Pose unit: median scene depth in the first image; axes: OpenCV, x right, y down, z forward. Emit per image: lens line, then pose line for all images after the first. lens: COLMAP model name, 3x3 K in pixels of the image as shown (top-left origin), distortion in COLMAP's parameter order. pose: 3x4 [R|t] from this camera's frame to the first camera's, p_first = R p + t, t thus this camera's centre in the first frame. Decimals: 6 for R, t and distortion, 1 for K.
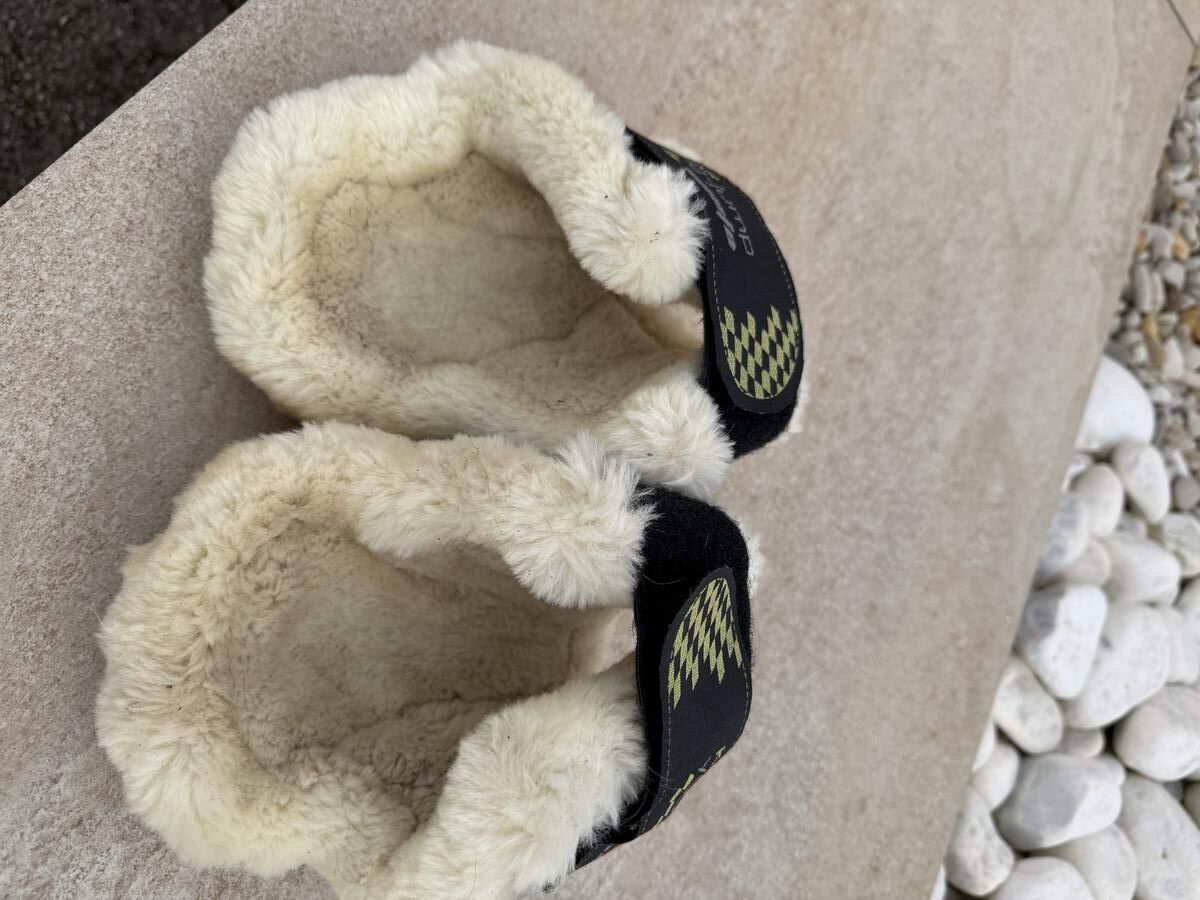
lens RADIAL K [[899.0, 0, 603.3], [0, 899.0, 442.8], [0, 0, 1]] dist [-0.042653, 0.018055]
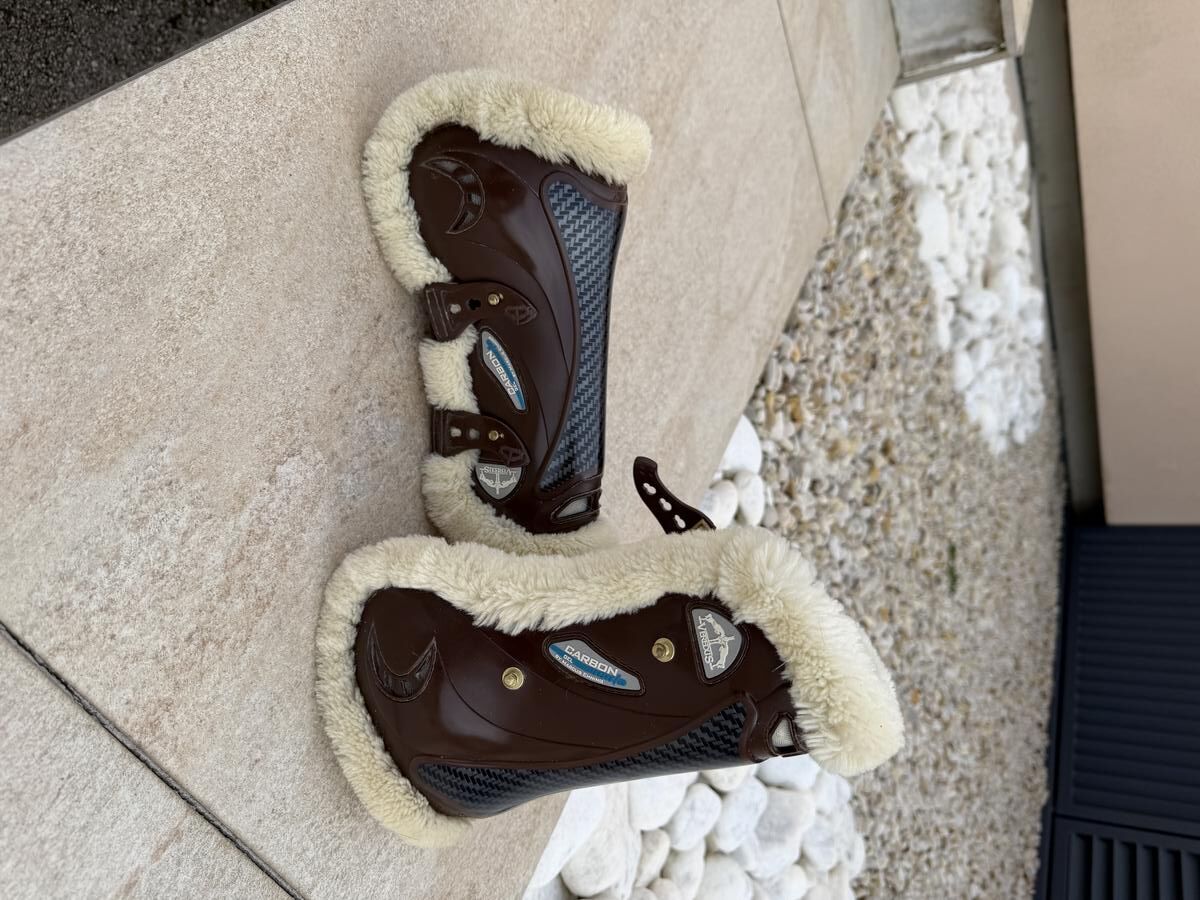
lens RADIAL K [[872.7, 0, 600.0], [0, 872.7, 450.0], [0, 0, 1]] dist [0.082386, -0.171947]
pose [[0.889154, 0.215127, 0.403888, -0.288385], [-0.198126, 0.976571, -0.083990, 0.184599], [-0.412494, -0.005341, 0.910945, -0.290076]]
